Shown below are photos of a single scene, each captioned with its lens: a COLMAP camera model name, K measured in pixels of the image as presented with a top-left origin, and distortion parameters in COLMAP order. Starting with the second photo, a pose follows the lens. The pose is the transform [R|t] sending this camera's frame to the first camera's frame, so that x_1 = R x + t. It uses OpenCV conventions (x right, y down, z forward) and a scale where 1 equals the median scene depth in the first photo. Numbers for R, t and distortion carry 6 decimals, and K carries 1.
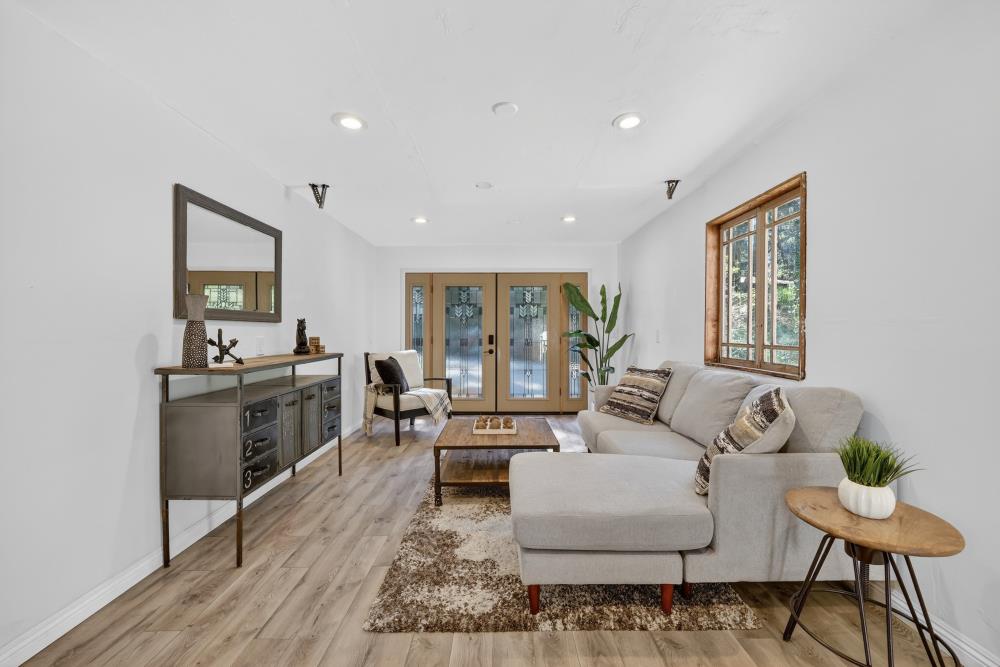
lens RADIAL K [[403.6, 0, 500.6], [0, 403.6, 331.4], [0, 0, 1]] dist [-0.001325, -0.000090]
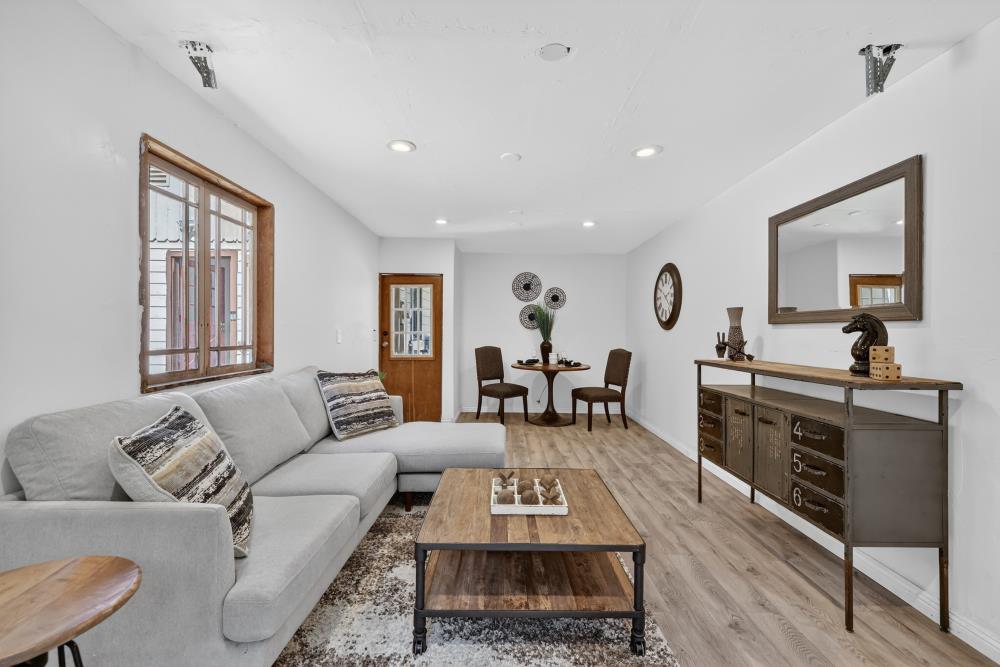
lens RADIAL K [[403.6, 0, 500.6], [0, 403.6, 331.4], [0, 0, 1]] dist [-0.001325, -0.000090]
pose [[-0.999970, -0.005664, 0.005248, 0.026523], [-0.005663, 0.999984, 0.000240, -0.003377], [-0.005249, 0.000211, -0.999986, 1.629452]]
